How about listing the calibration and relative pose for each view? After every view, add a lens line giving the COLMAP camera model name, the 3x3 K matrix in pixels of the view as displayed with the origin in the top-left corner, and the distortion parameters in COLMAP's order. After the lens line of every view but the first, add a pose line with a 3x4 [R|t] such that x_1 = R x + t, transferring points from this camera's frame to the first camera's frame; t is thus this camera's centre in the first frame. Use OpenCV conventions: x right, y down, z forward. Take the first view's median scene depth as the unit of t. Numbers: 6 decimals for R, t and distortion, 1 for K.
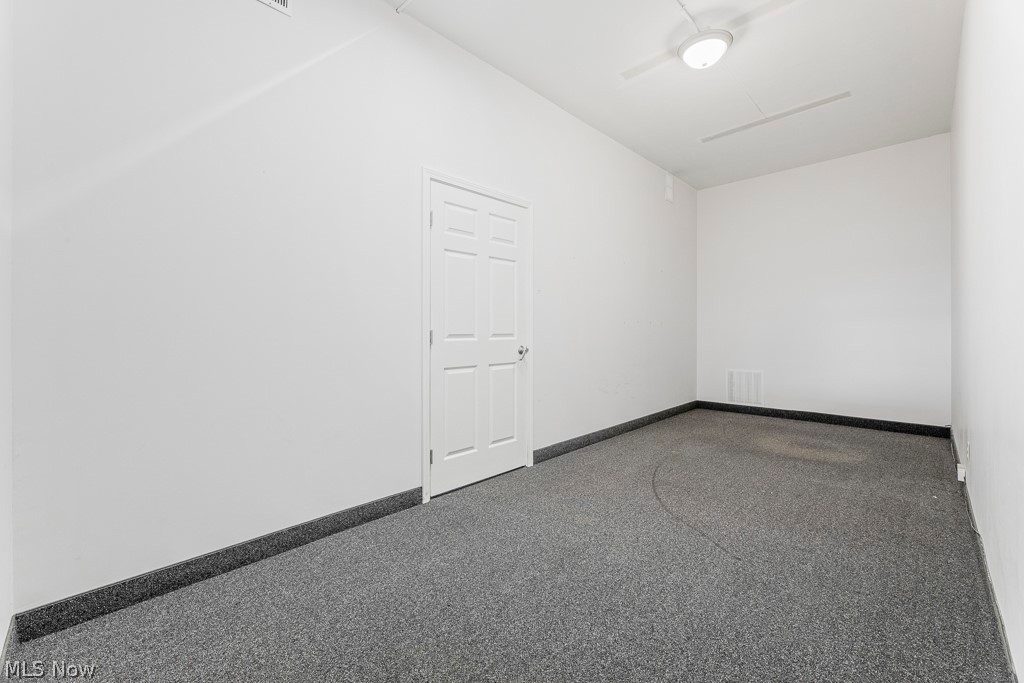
lens RADIAL K [[417.5, 0, 510.4], [0, 417.5, 338.3], [0, 0, 1]] dist [-0.001007, -0.000572]
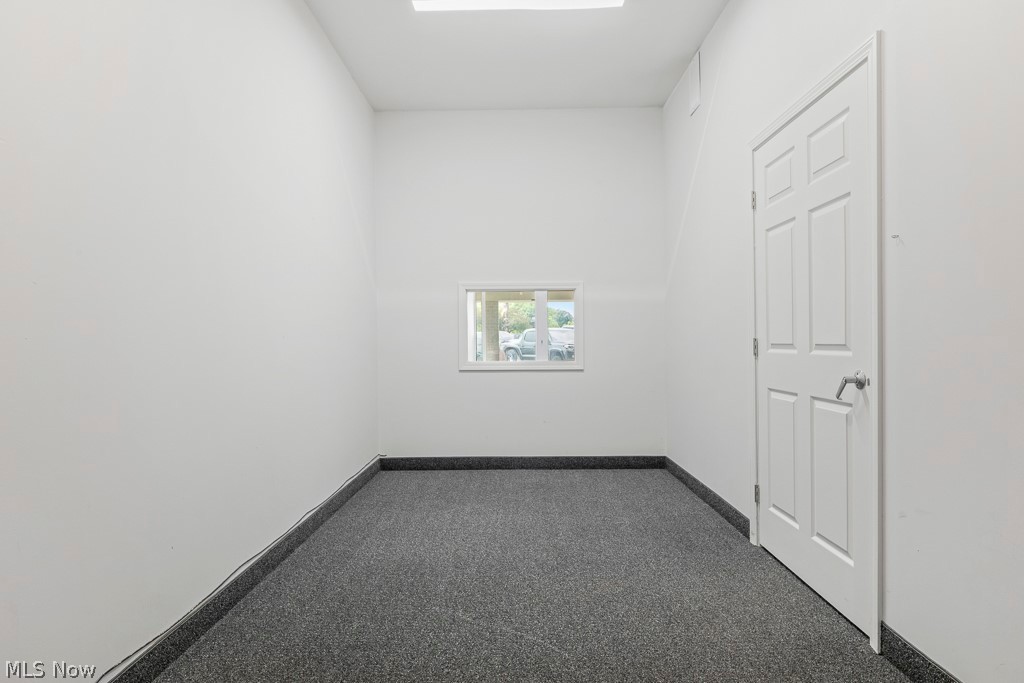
lens RADIAL K [[552.0, 0, 513.8], [0, 552.0, 345.4], [0, 0, 1]] dist [0.001016, -0.000894]
pose [[-0.723339, 0.010262, -0.690417, 0.812342], [-0.003086, 0.999832, 0.018094, -0.021917], [0.690486, 0.015219, -0.723185, 1.314822]]
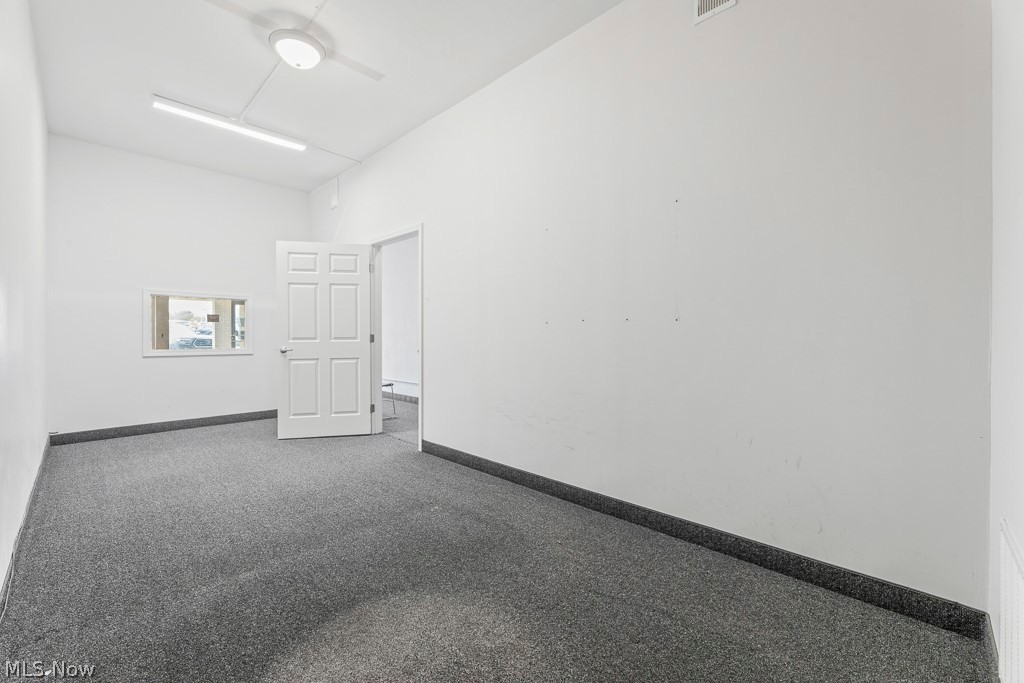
lens RADIAL K [[419.9, 0, 513.7], [0, 419.9, 341.7], [0, 0, 1]] dist [0.004154, 0.000116]
pose [[-0.004094, 0.018127, -0.999827, 1.401792], [-0.020470, 0.999625, 0.018207, -0.032913], [0.999782, 0.020541, -0.003721, 1.442376]]
